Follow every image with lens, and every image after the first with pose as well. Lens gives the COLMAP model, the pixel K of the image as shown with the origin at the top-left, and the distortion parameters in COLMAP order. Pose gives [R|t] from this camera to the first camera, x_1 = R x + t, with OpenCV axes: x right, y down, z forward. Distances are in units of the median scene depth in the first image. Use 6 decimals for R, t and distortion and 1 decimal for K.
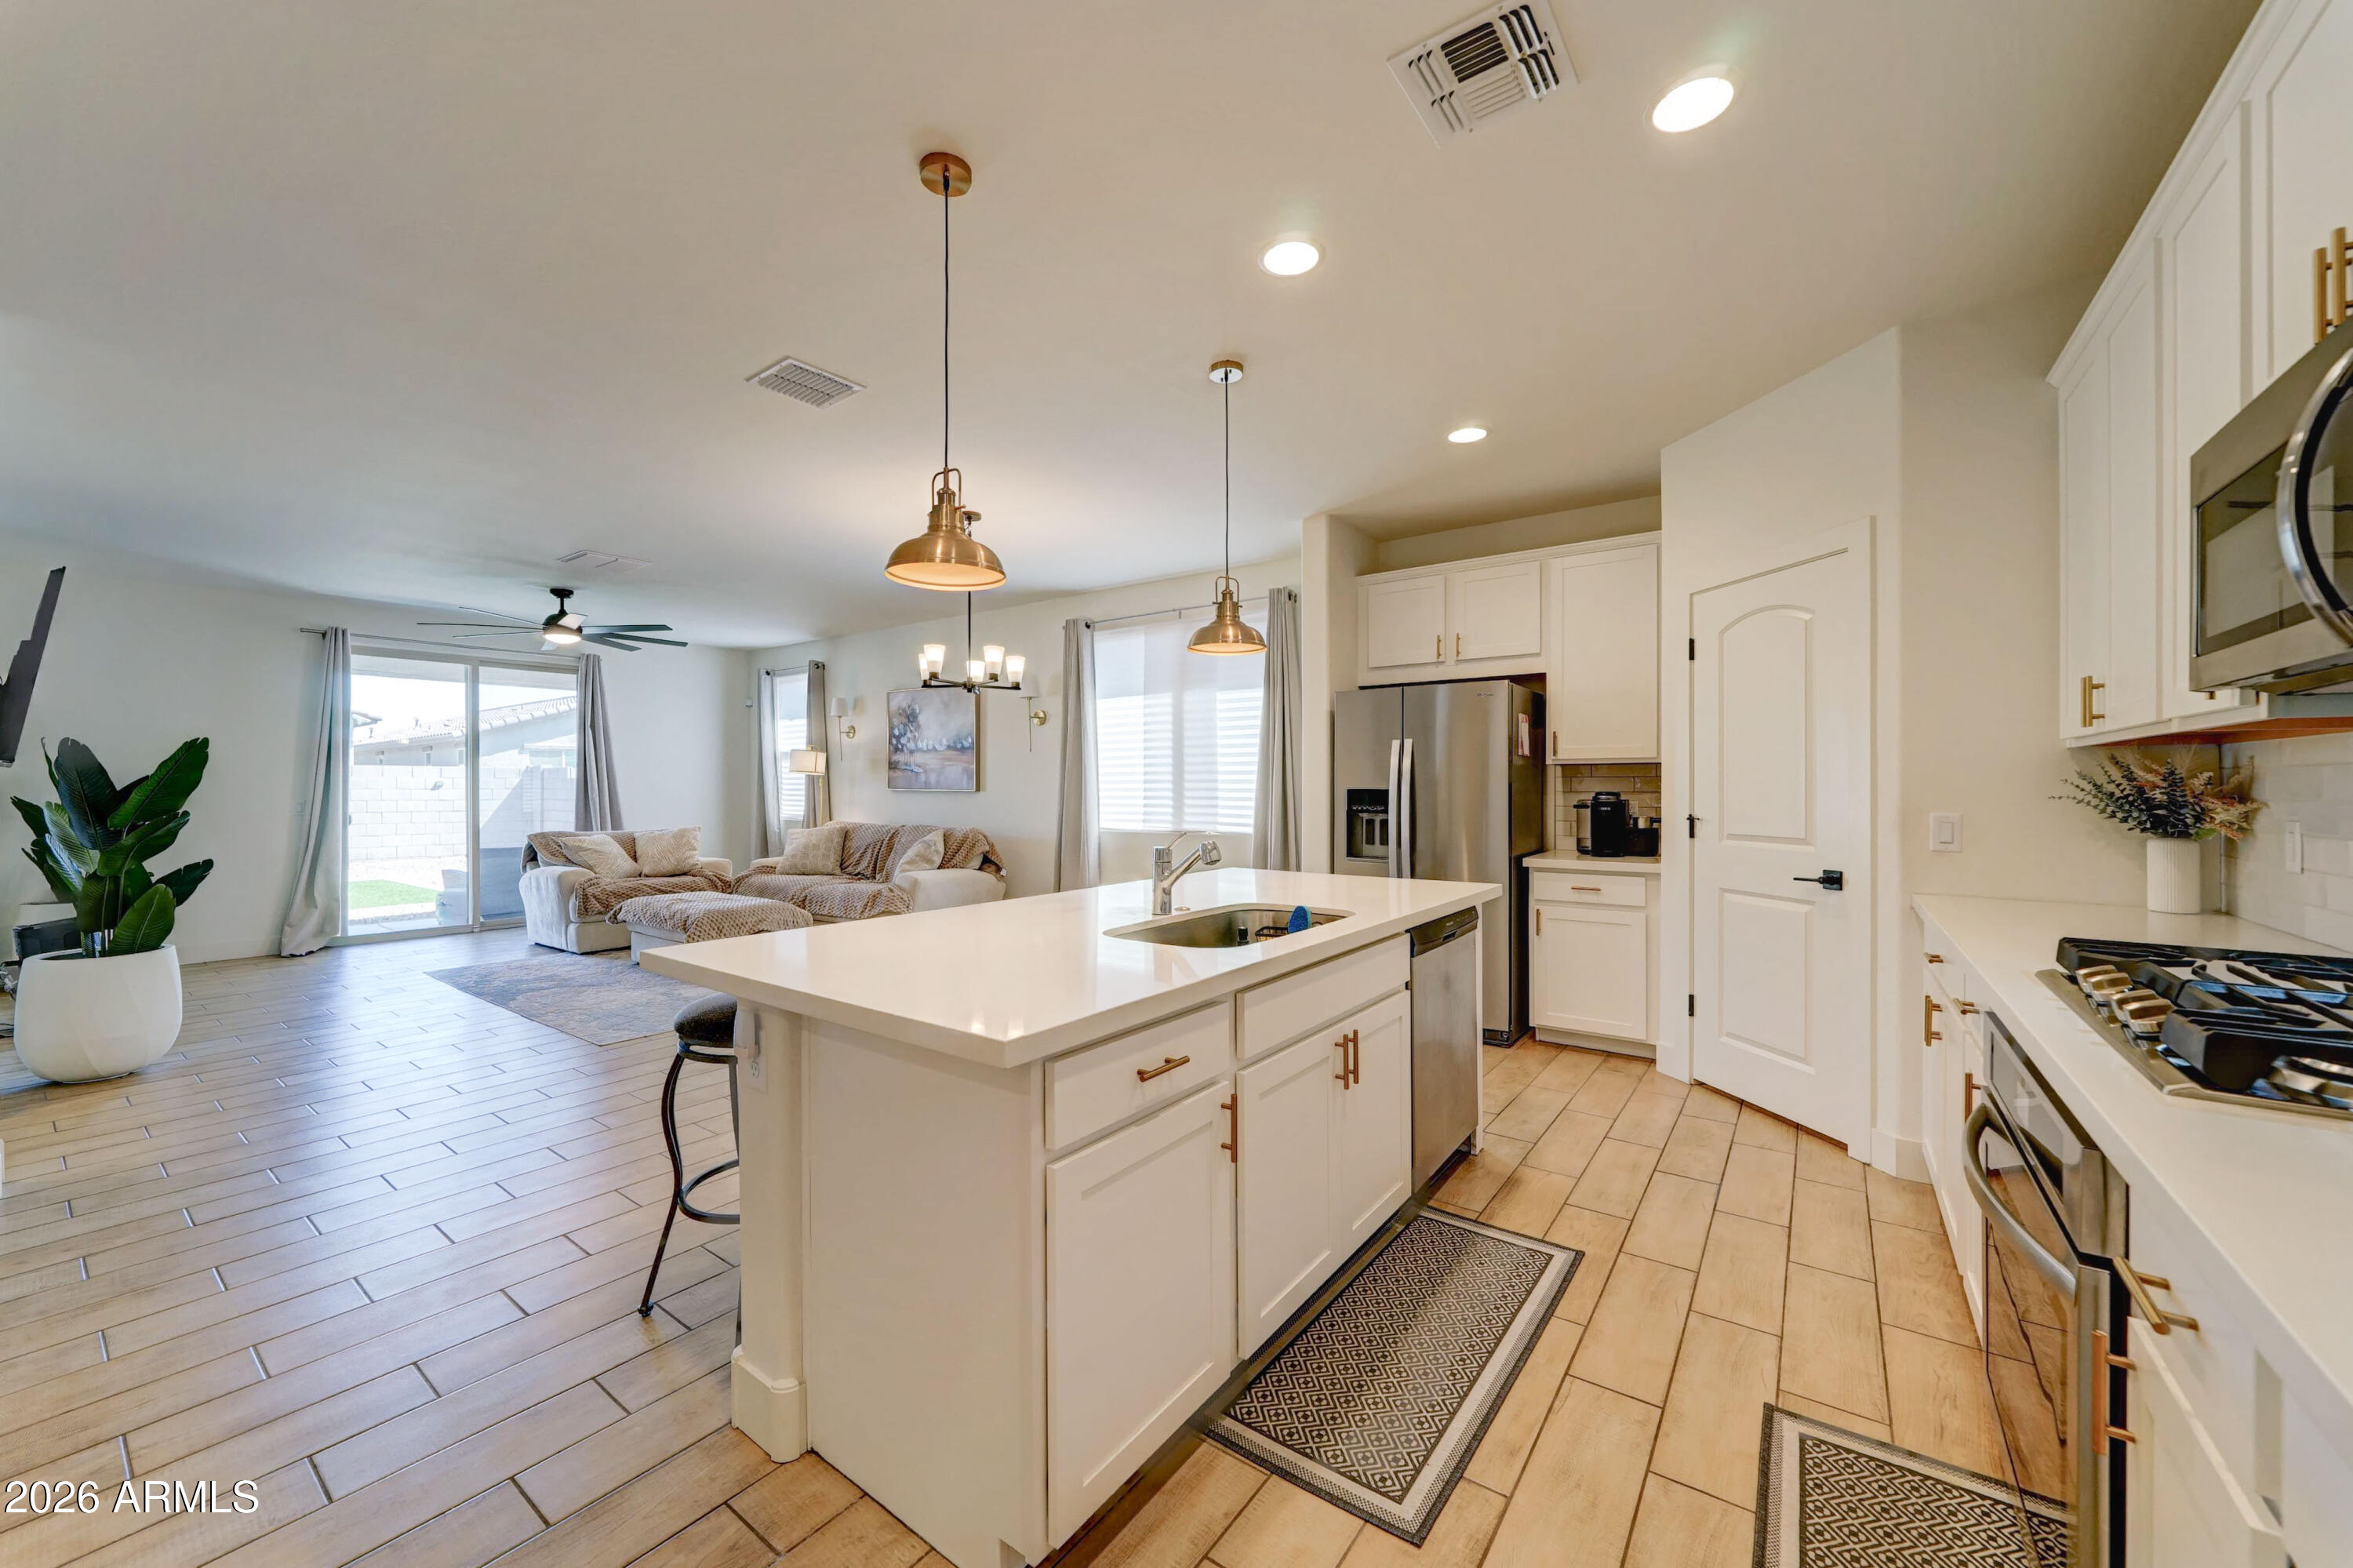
lens RADIAL K [[869.5, 0, 1189.5], [0, 869.5, 785.7], [0, 0, 1]] dist [-0.000468, -0.000130]
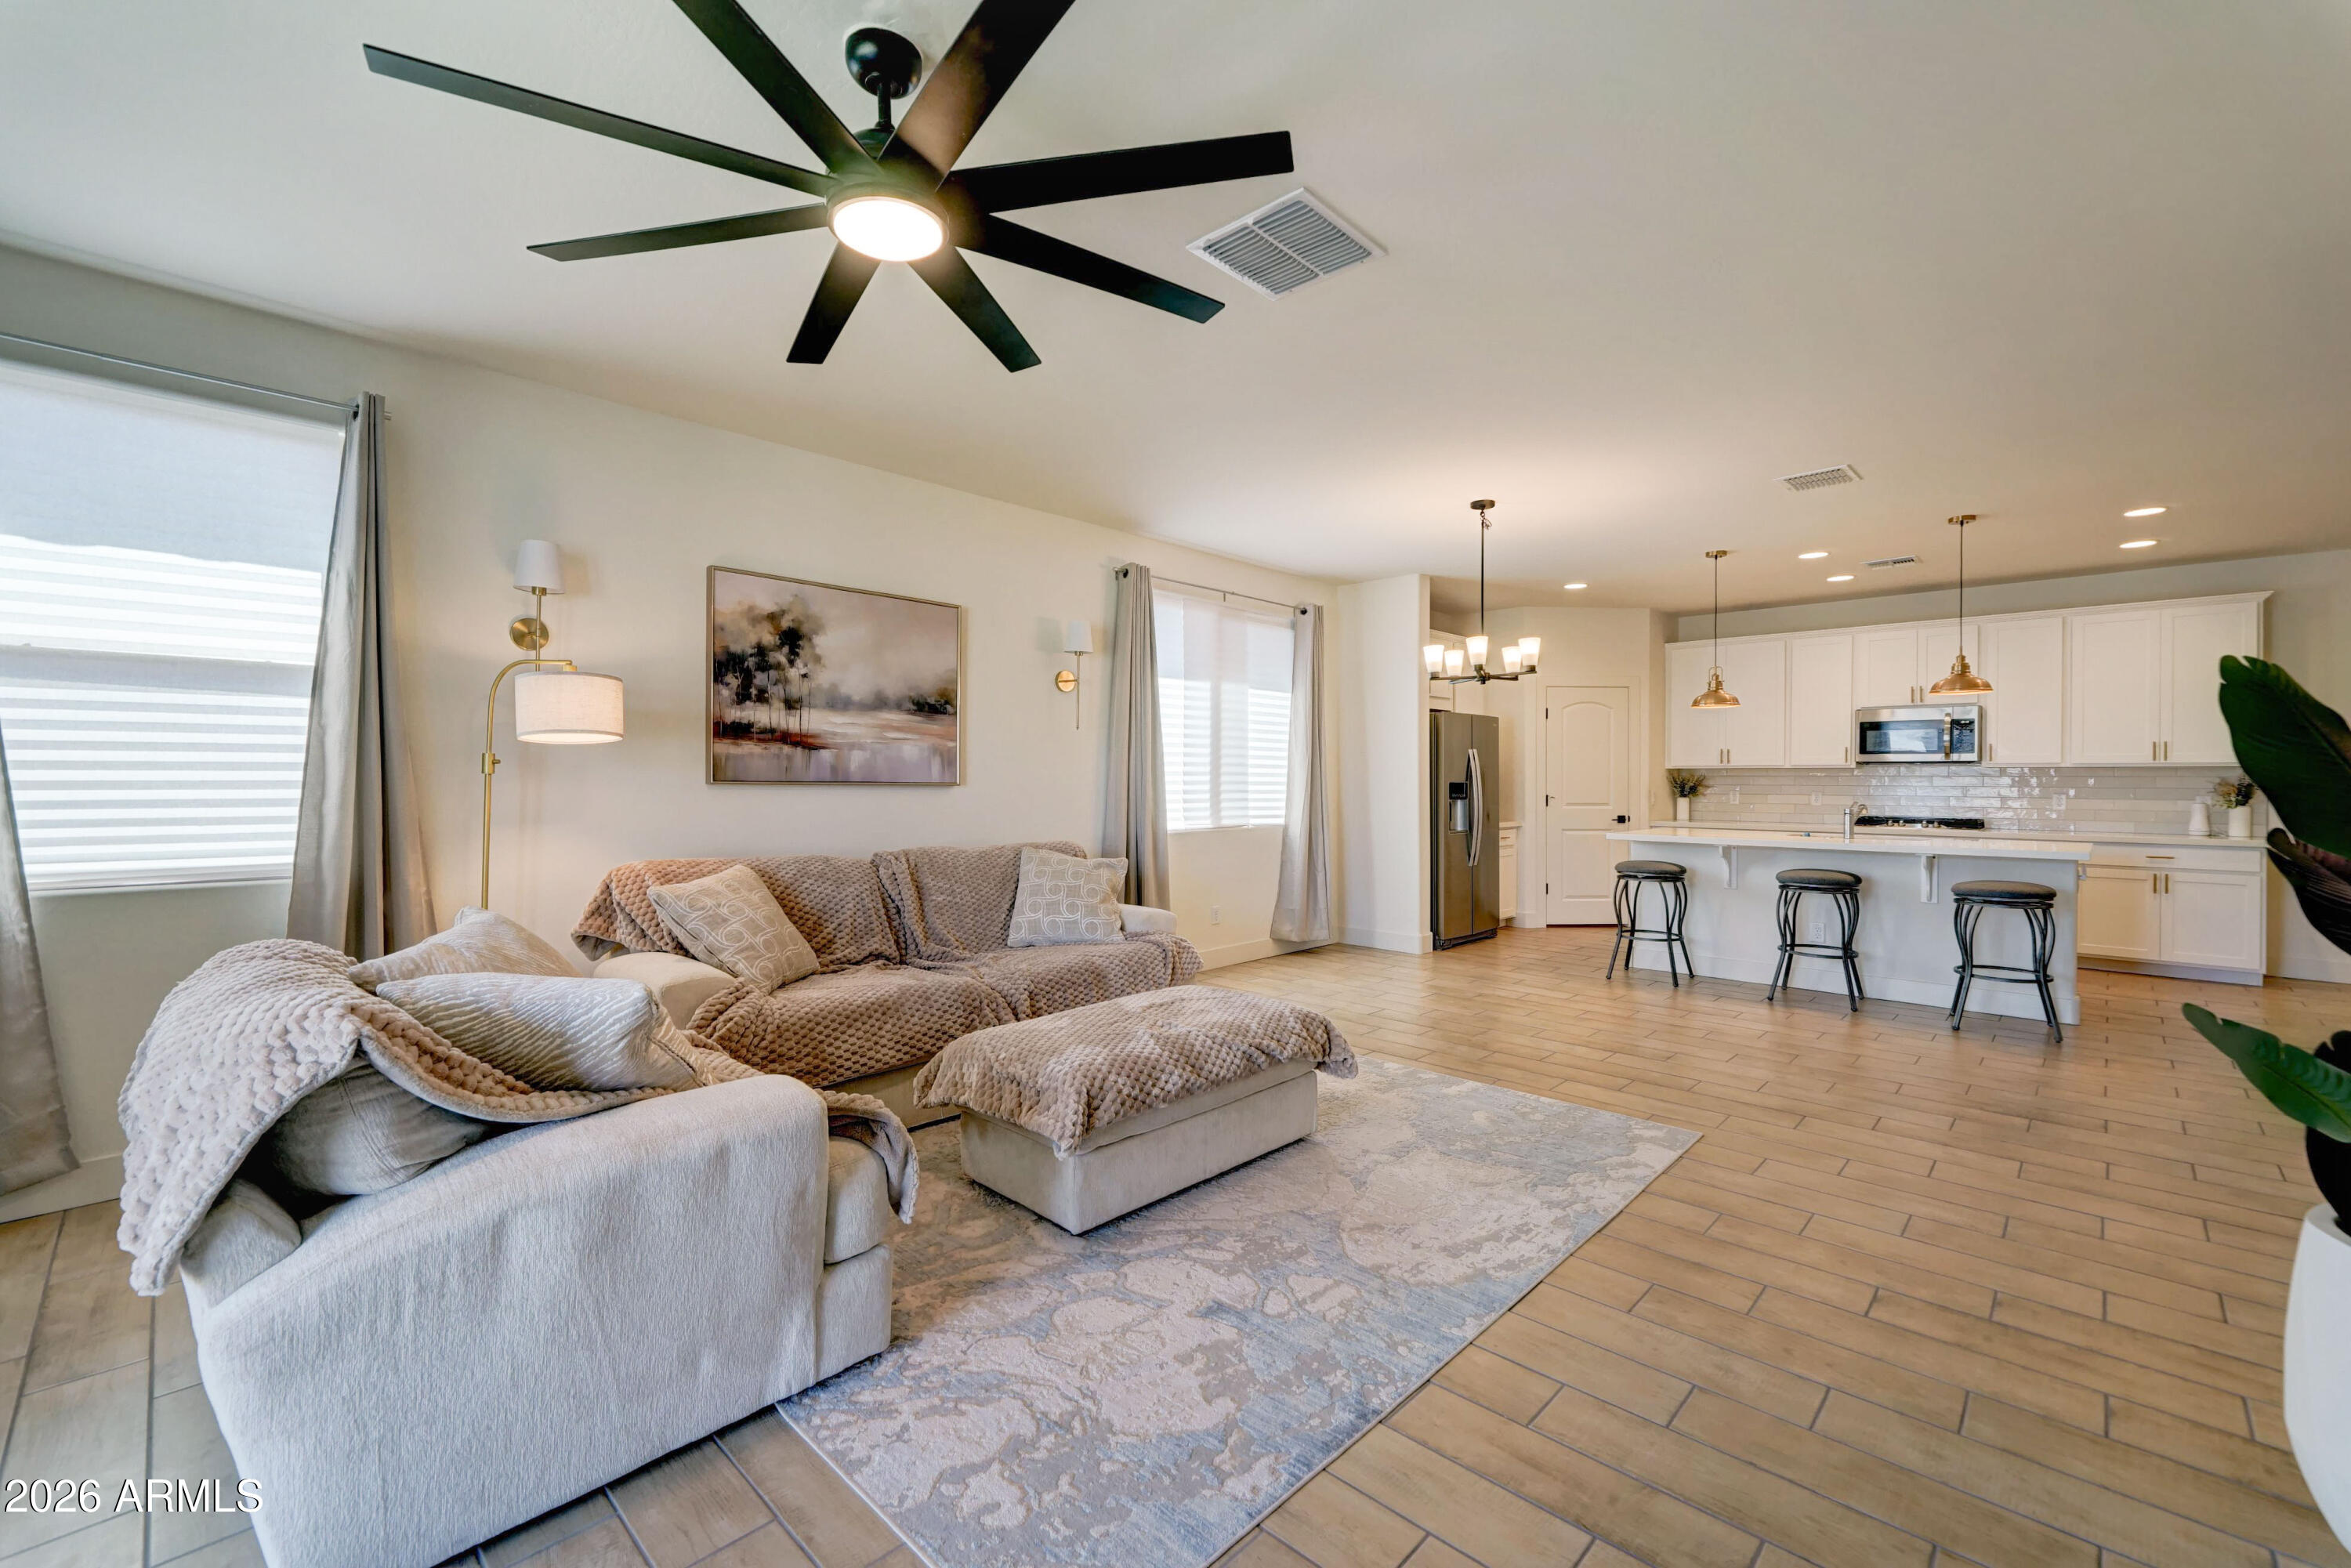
lens RADIAL K [[932.9, 0, 1173.6], [0, 932.9, 788.9], [0, 0, 1]] dist [0.000441, 0.000011]
pose [[0.169875, -0.005704, 0.985449, -0.892253], [-0.003365, 0.999974, 0.006368, 0.004256], [-0.985460, -0.004398, 0.169851, 0.774342]]
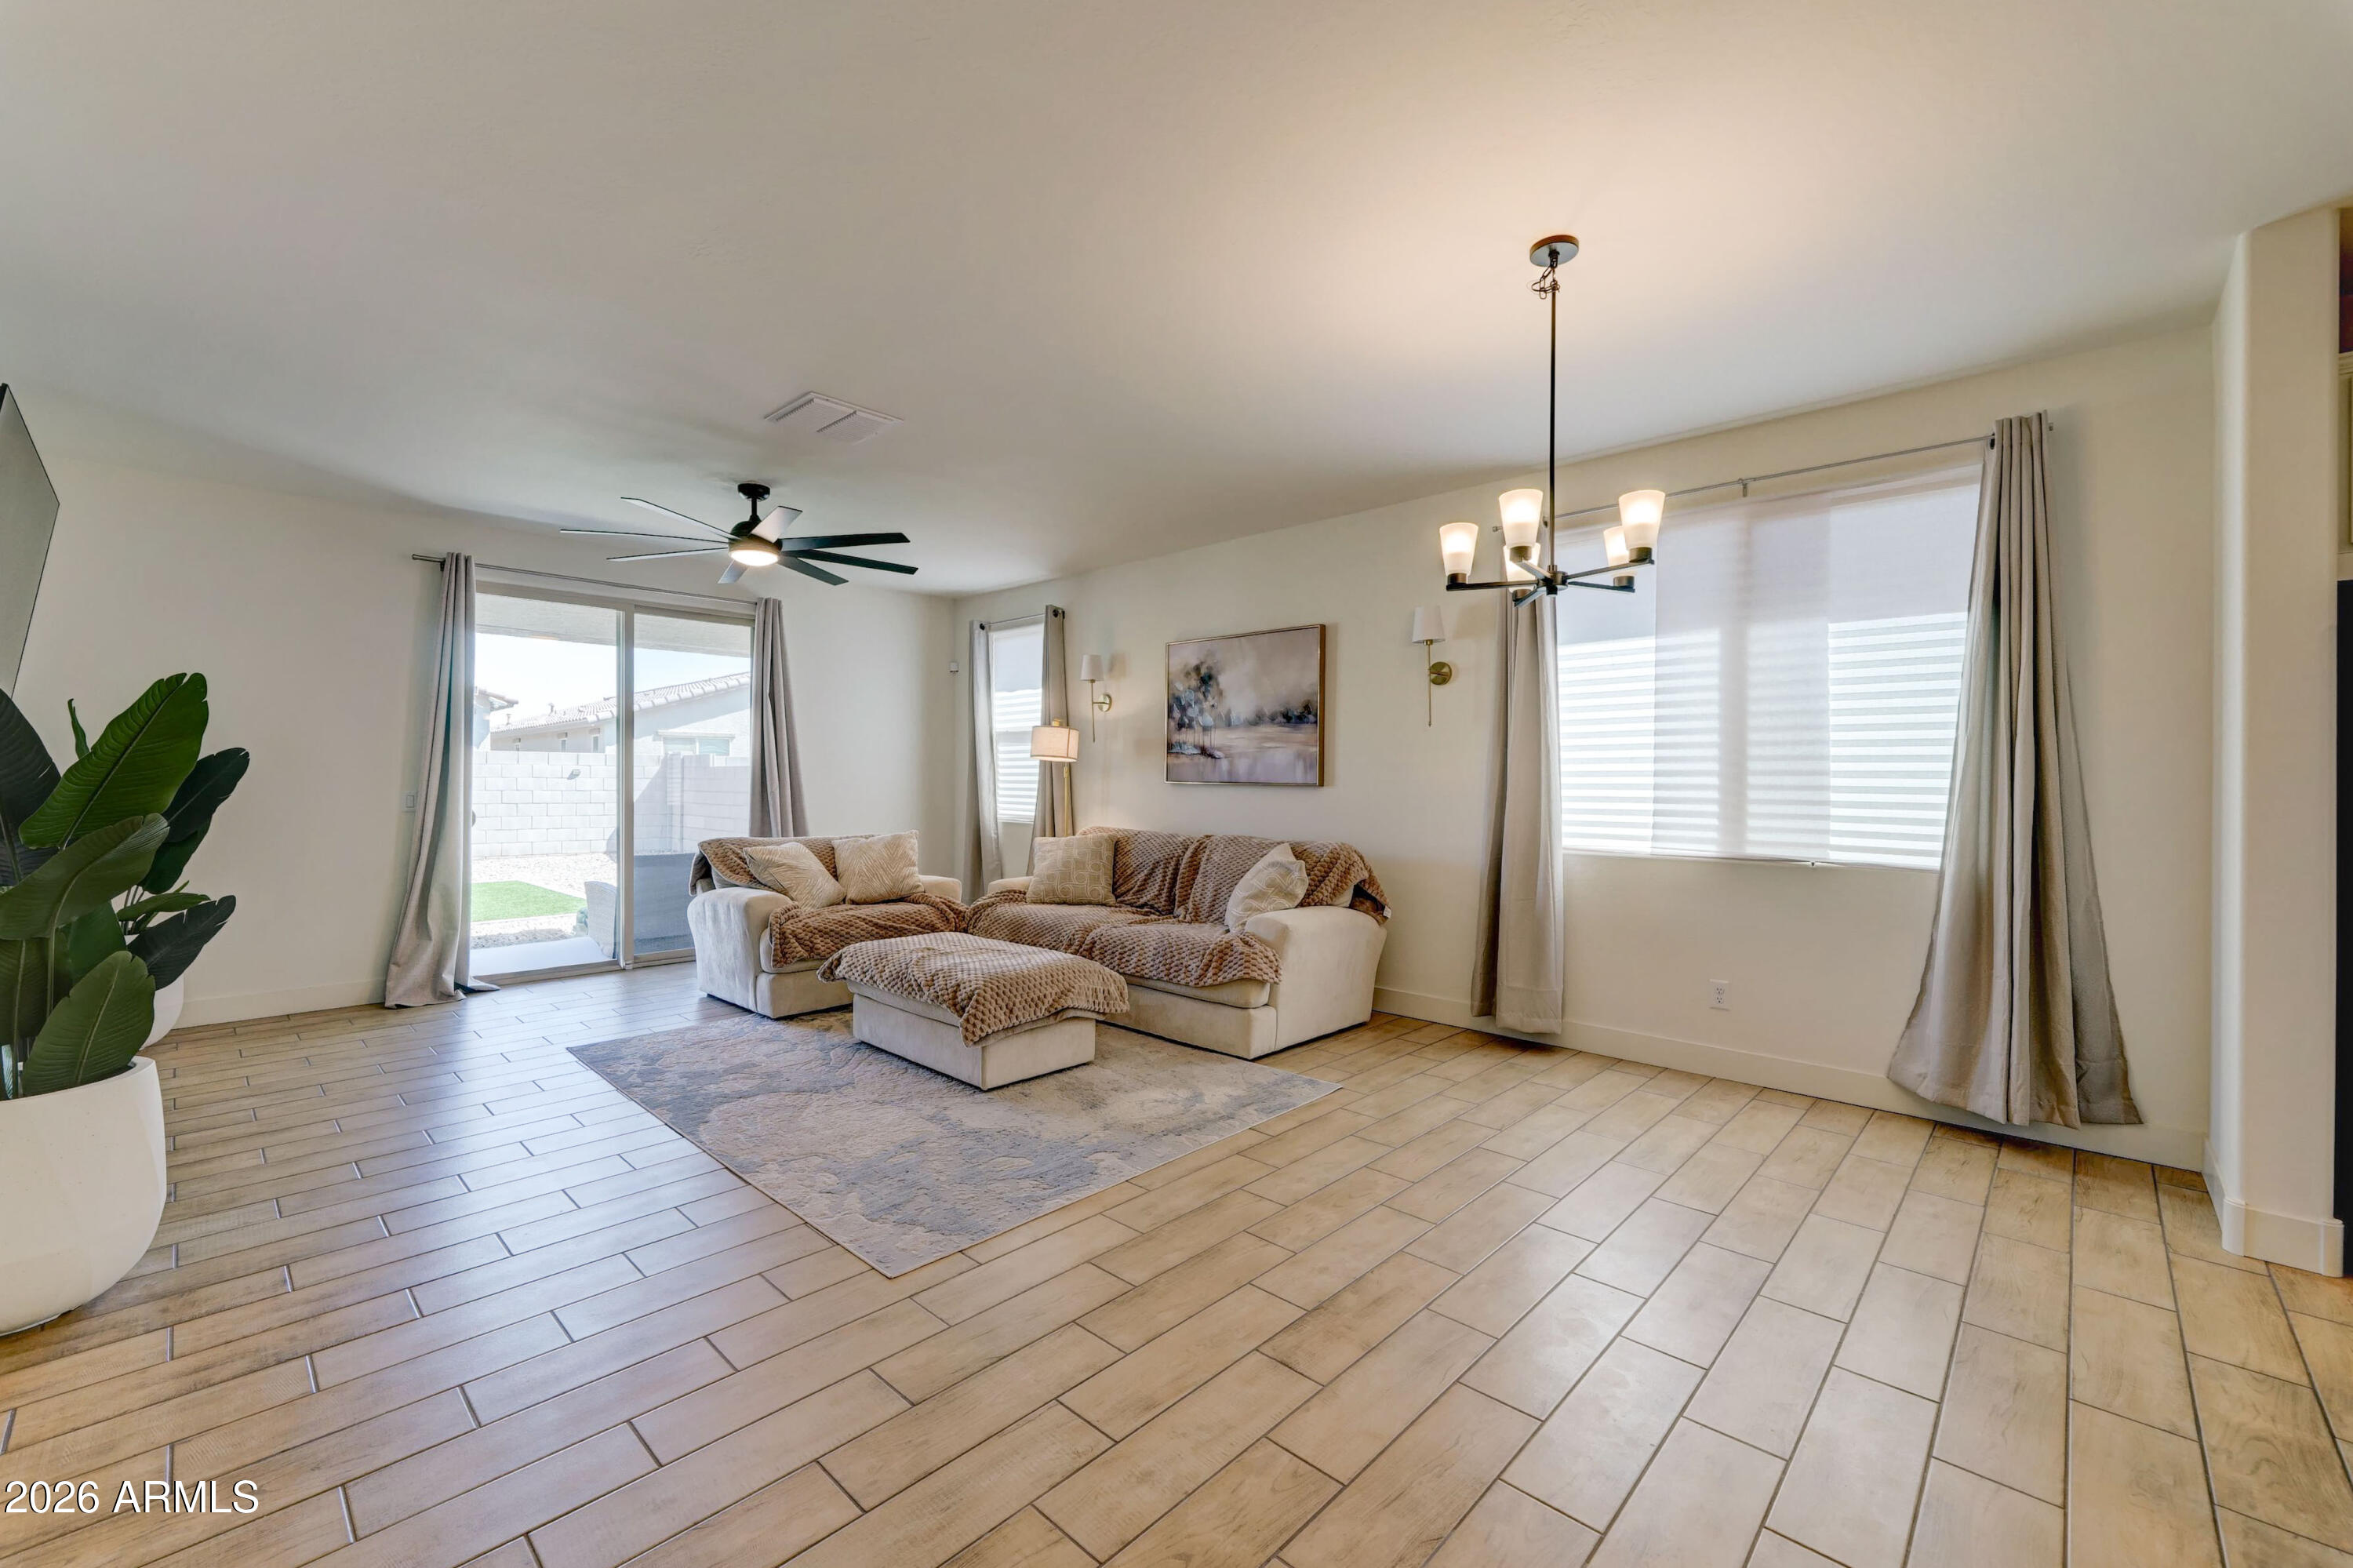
lens RADIAL K [[894.4, 0, 1176.5], [0, 894.4, 784.0], [0, 0, 1]] dist [0.001083, 0.000109]
pose [[0.993249, 0.008518, -0.115692, -0.288192], [-0.008045, 0.999957, 0.004559, 0.002373], [0.115726, -0.003597, 0.993275, 0.316307]]
